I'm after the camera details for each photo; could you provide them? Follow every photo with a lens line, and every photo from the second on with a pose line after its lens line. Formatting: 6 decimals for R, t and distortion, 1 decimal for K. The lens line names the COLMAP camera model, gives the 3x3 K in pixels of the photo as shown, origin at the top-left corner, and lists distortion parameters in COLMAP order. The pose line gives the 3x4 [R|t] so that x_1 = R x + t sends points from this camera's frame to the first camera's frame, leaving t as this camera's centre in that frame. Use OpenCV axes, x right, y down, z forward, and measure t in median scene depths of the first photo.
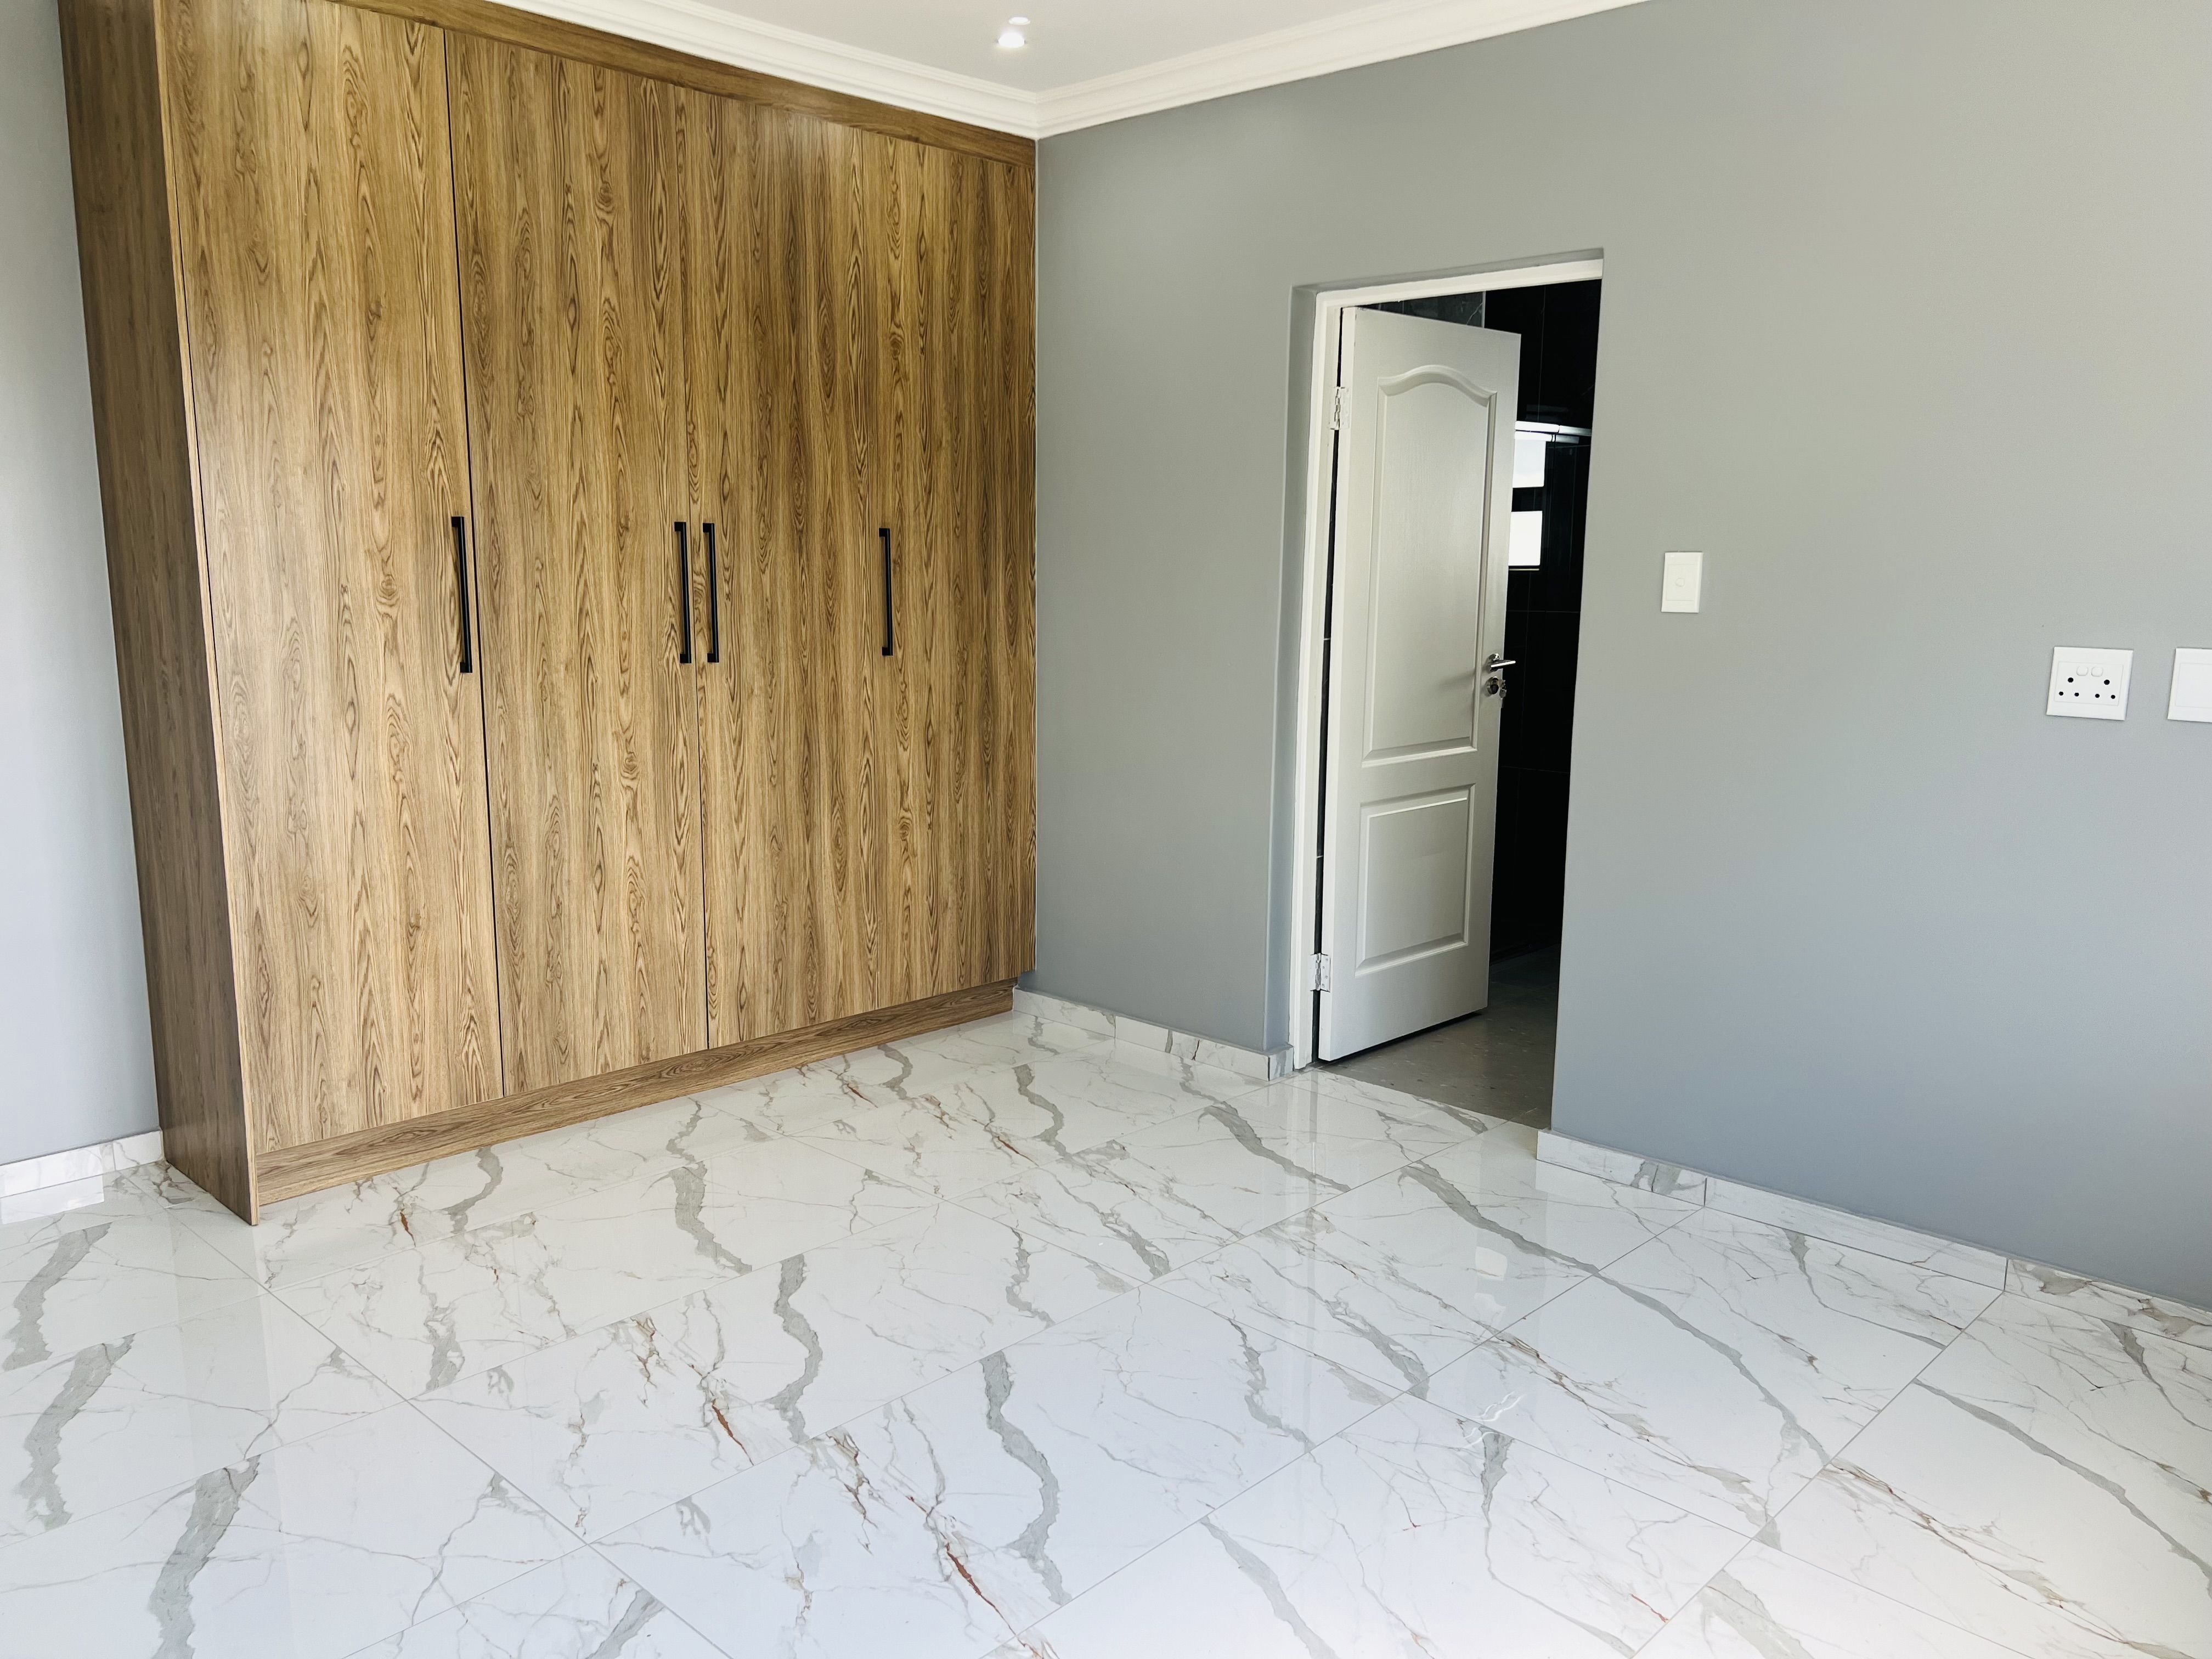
lens RADIAL K [[1684.1, 0, 1114.7], [0, 1684.1, 835.7], [0, 0, 1]] dist [0.028948, -0.001497]
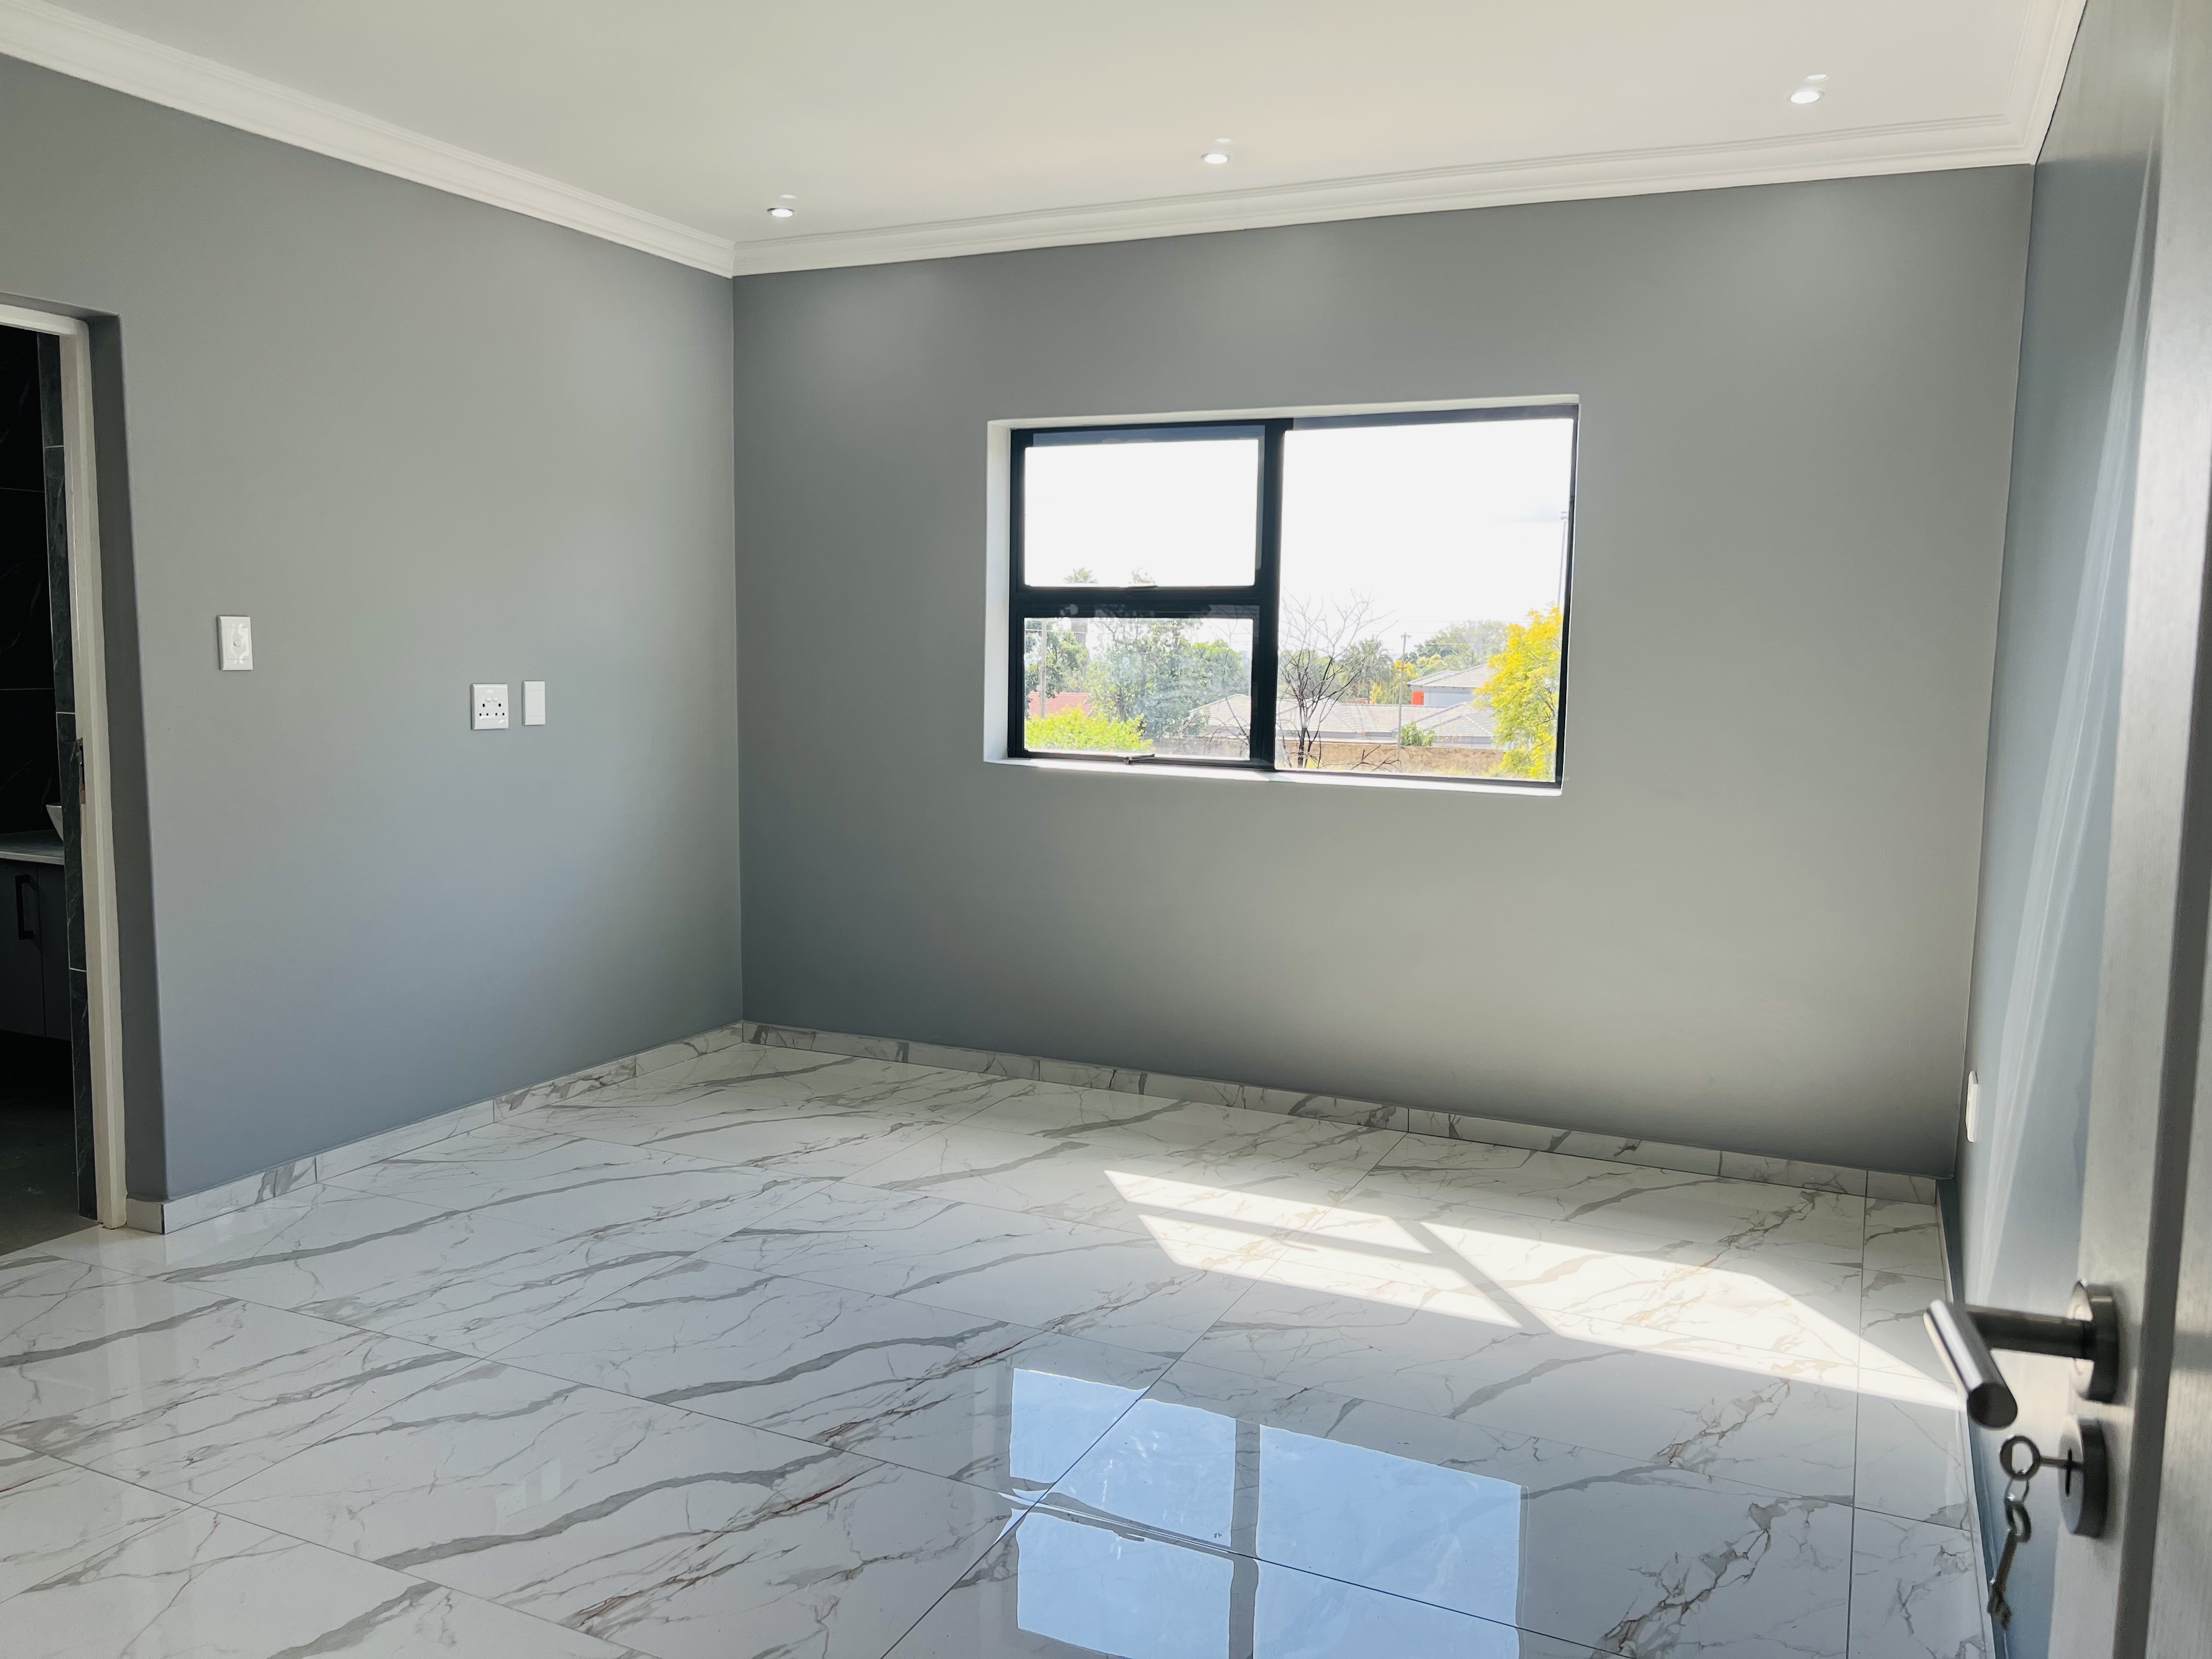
lens RADIAL K [[1684.1, 0, 1102.8], [0, 1684.1, 826.3], [0, 0, 1]] dist [0.028948, -0.001497]
pose [[-0.329398, -0.110710, 0.937678, -1.036733], [0.142831, 0.975831, 0.165390, -0.154763], [-0.933325, 0.188409, -0.305624, 0.950888]]
